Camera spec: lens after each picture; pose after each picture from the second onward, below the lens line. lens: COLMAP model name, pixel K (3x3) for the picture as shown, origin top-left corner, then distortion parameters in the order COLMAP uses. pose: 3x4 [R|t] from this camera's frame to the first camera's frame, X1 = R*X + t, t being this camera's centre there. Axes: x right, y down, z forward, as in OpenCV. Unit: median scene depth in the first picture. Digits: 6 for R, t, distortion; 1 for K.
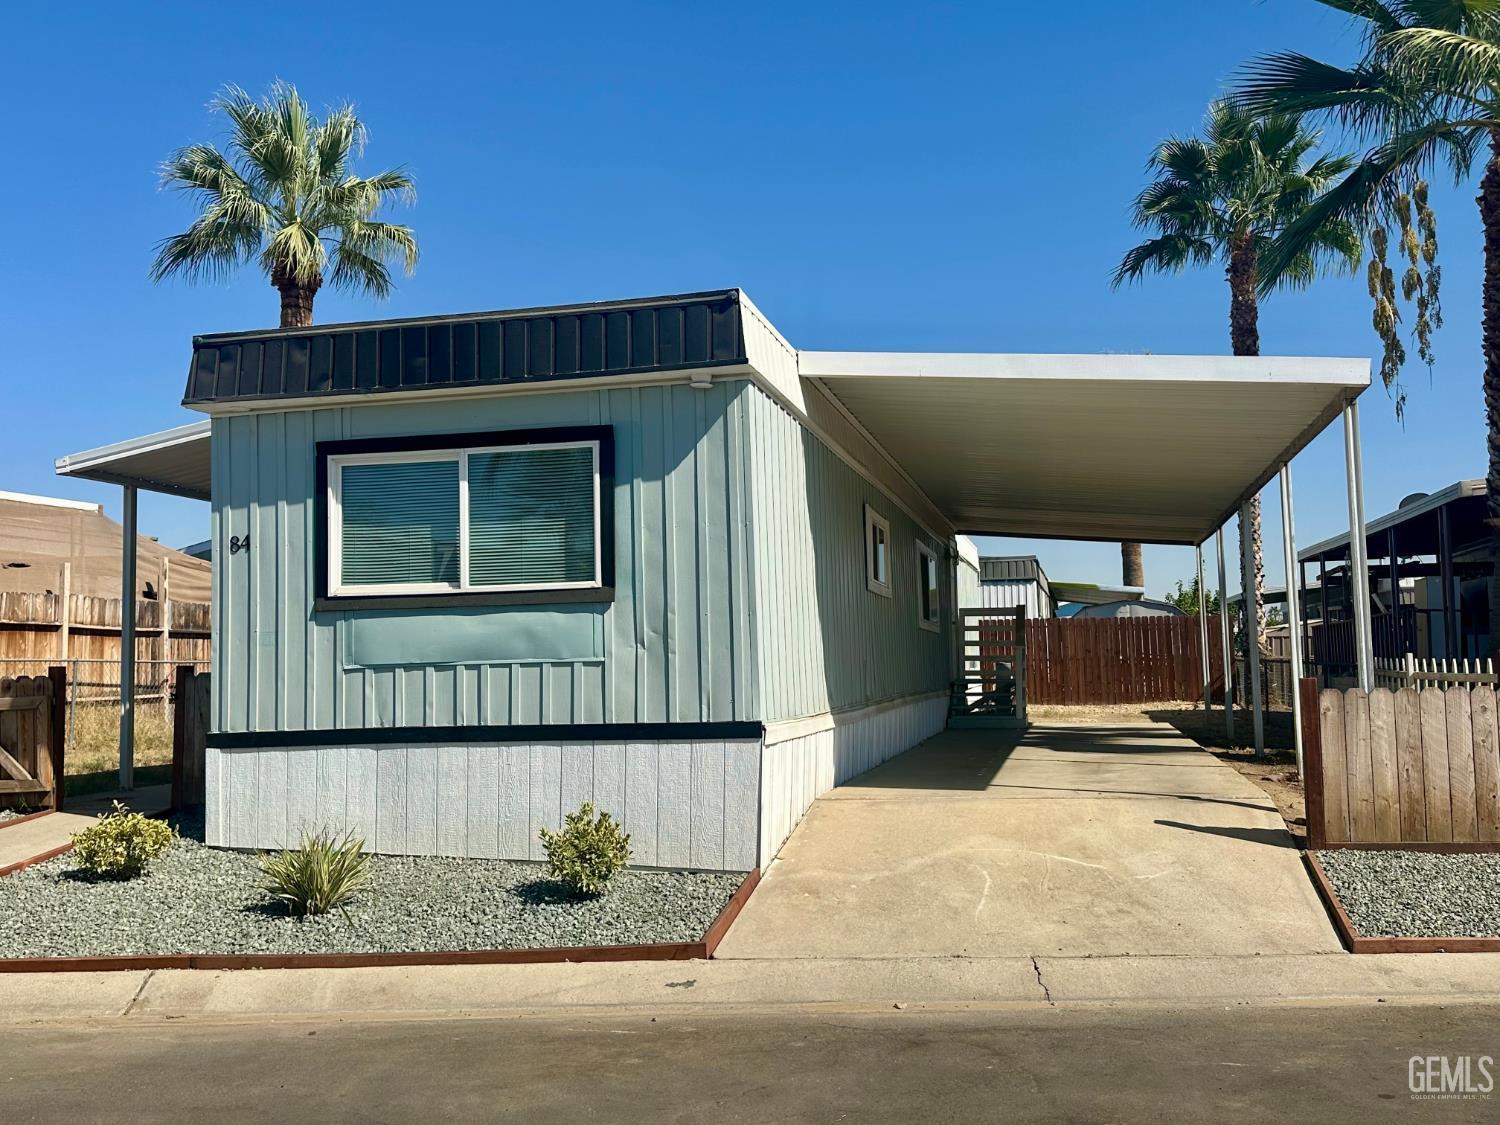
lens RADIAL K [[1286.0, 0, 750.0], [0, 1286.0, 562.5], [0, 0, 1]] dist [0.000417, -0.004876]
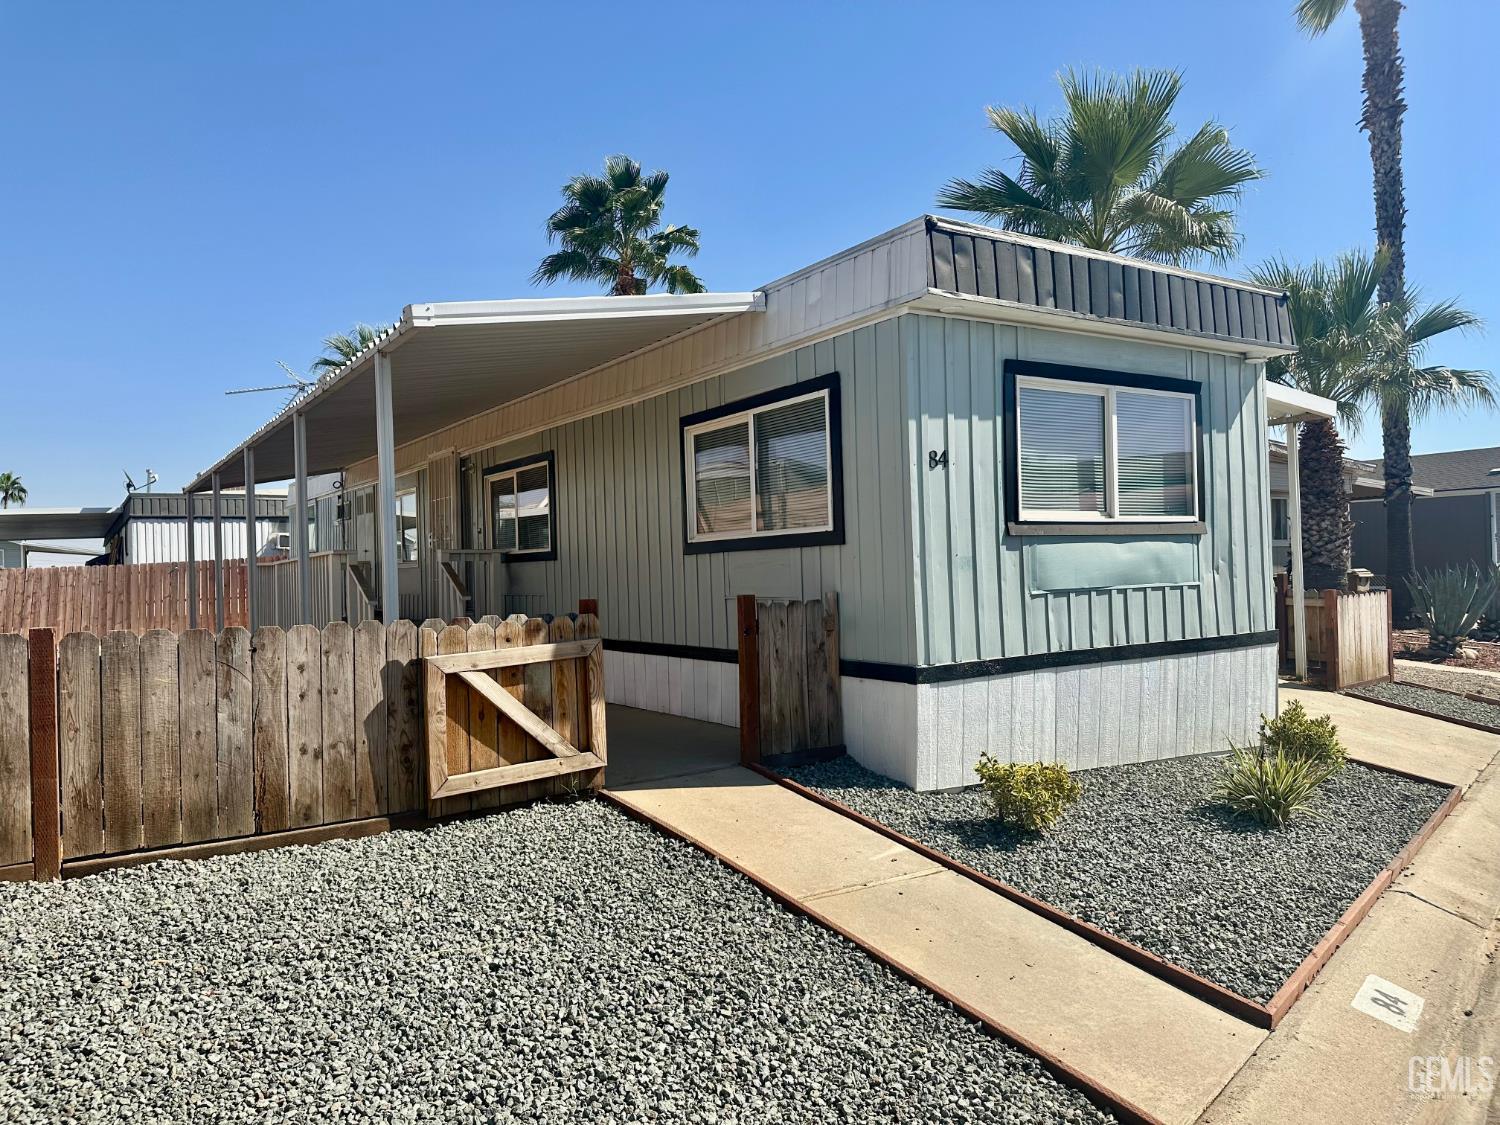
lens RADIAL K [[1054.9, 0, 750.0], [0, 1054.9, 562.5], [0, 0, 1]] dist [0.004622, 0.000726]
pose [[0.717329, 0.009458, 0.696670, -1.035211], [-0.038713, 0.998904, 0.026299, 0.045014], [-0.695658, -0.045835, 0.716909, 0.569664]]
